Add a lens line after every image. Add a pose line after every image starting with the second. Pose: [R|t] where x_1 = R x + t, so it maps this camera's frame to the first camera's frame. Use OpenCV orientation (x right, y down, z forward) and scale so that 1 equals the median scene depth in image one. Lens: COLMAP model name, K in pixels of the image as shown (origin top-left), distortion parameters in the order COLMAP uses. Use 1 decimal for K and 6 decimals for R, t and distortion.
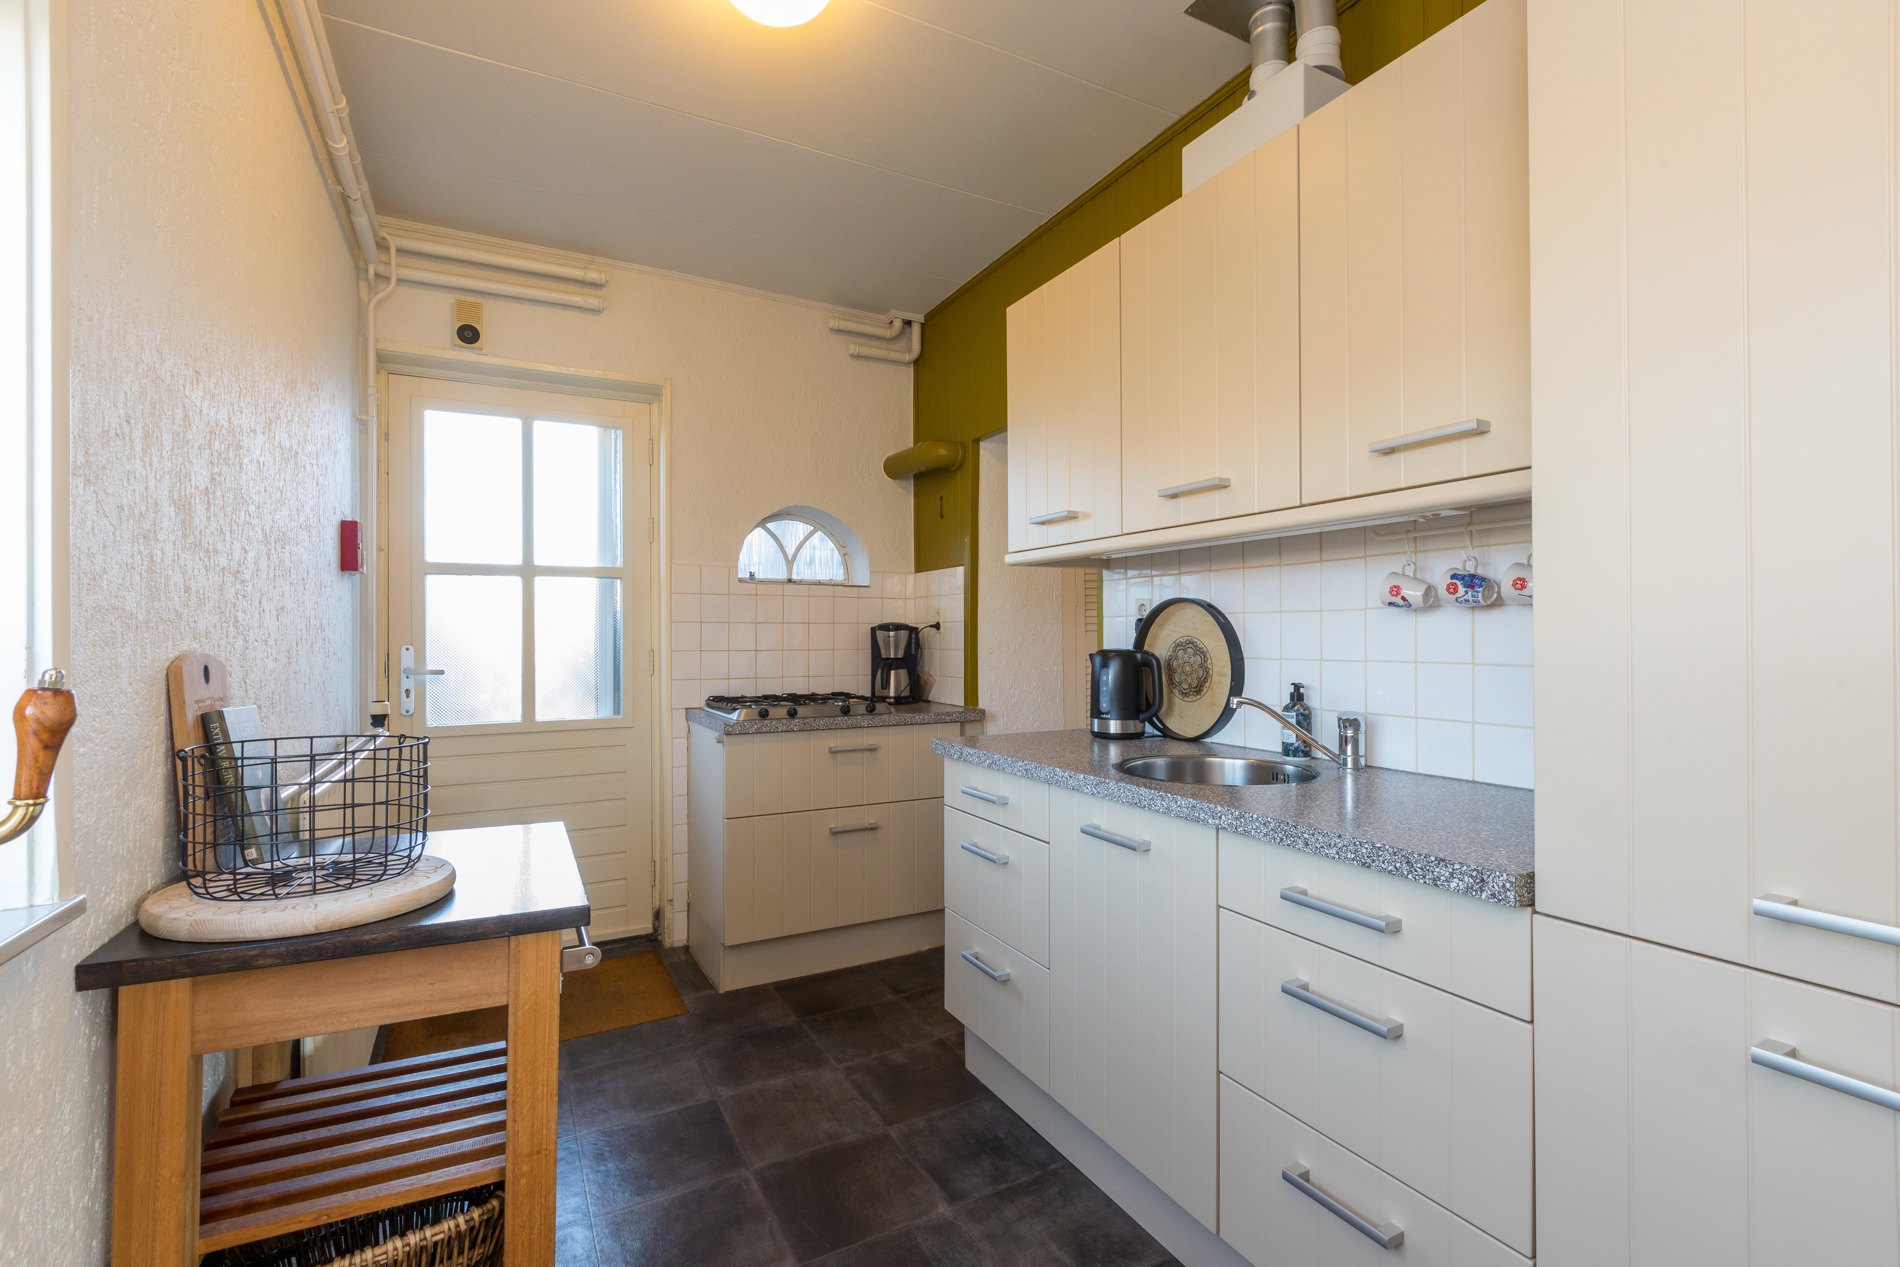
lens RADIAL K [[867.4, 0, 945.2], [0, 867.4, 630.2], [0, 0, 1]] dist [-0.000779, -0.000630]
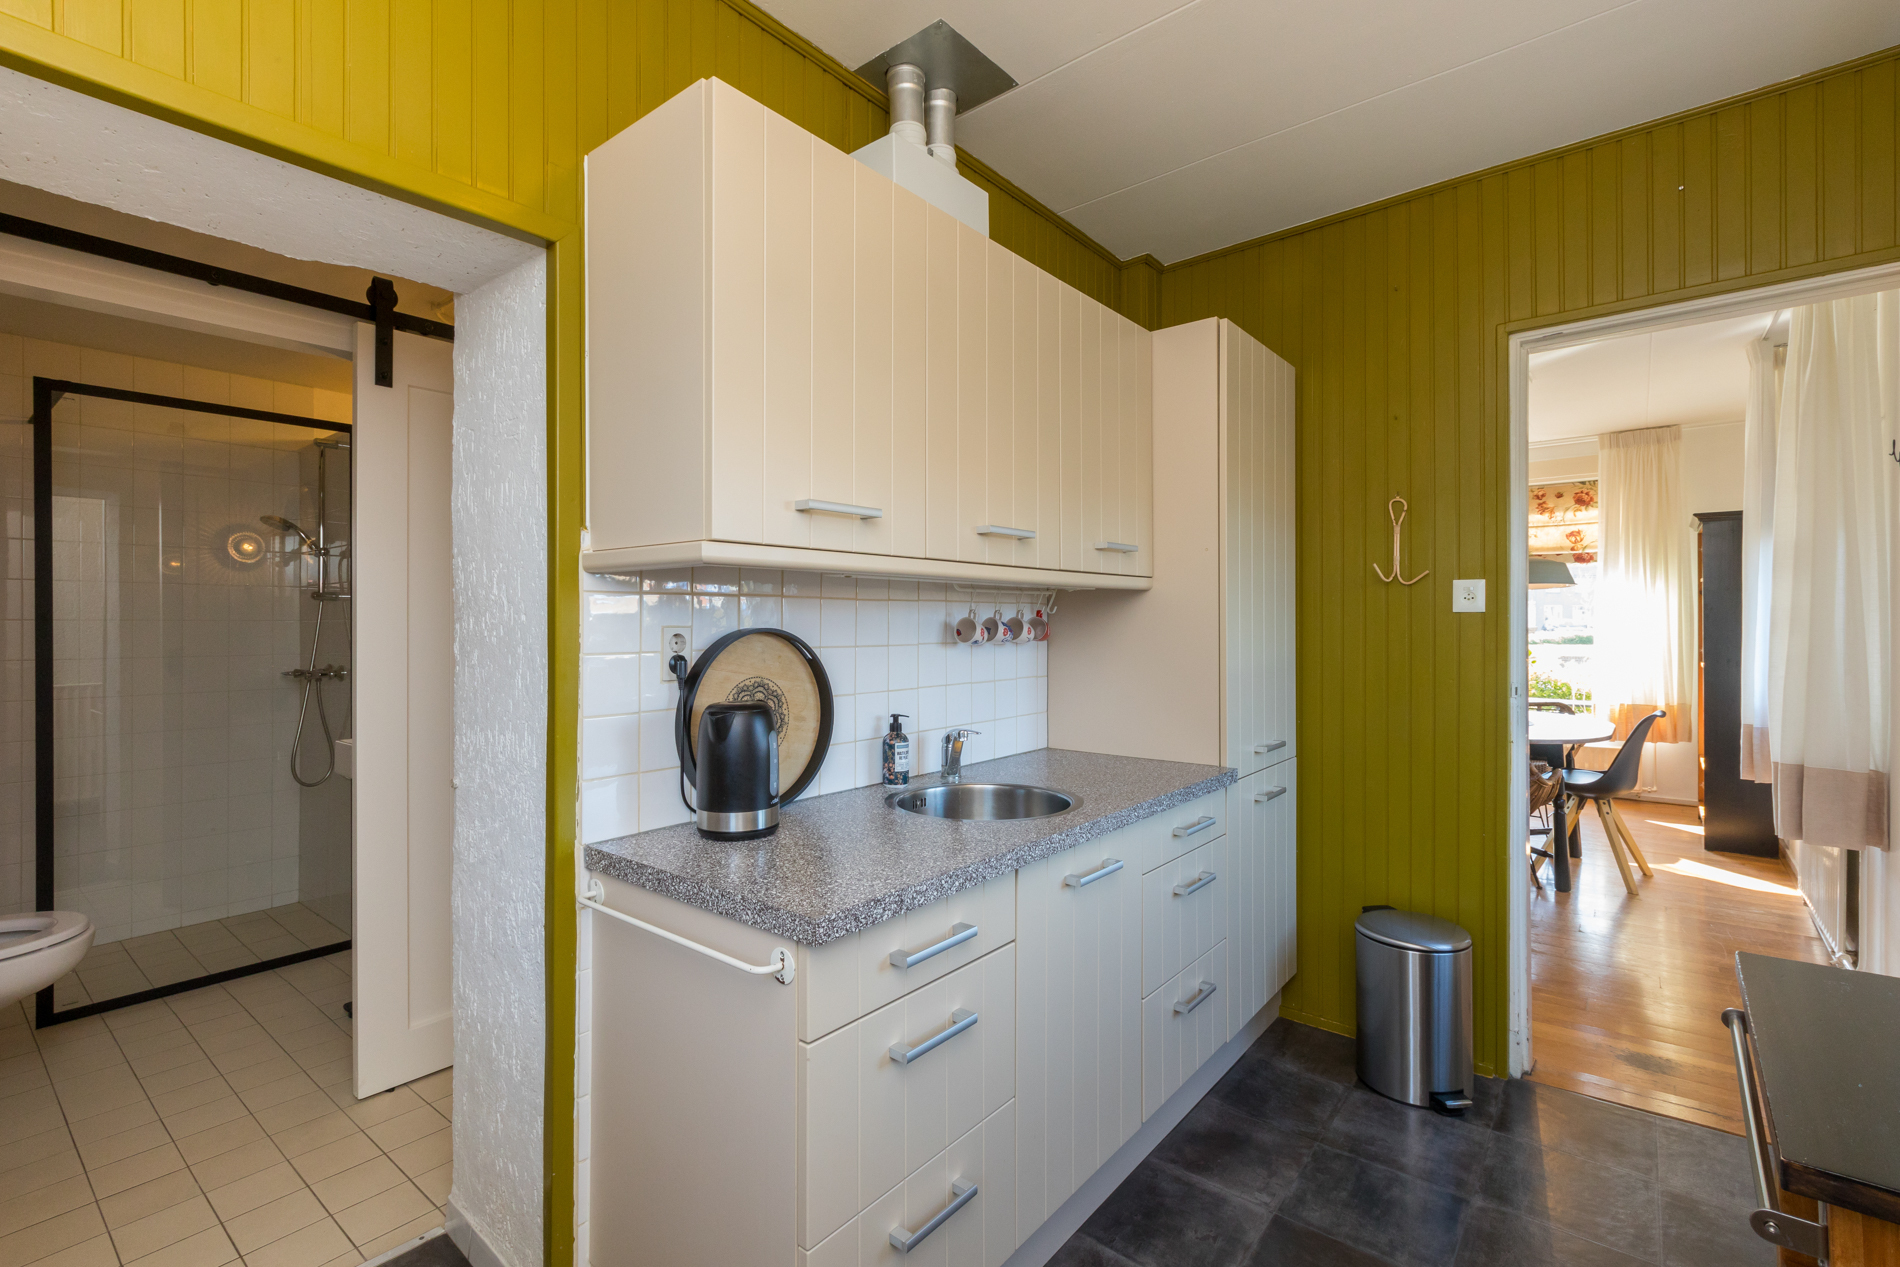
lens RADIAL K [[867.4, 0, 945.4], [0, 867.4, 629.9], [0, 0, 1]] dist [-0.000779, -0.000630]
pose [[-0.397968, -0.004830, 0.917387, -0.546290], [-0.002949, 0.999988, 0.003986, -0.042395], [-0.917395, -0.001119, -0.397977, 1.267139]]
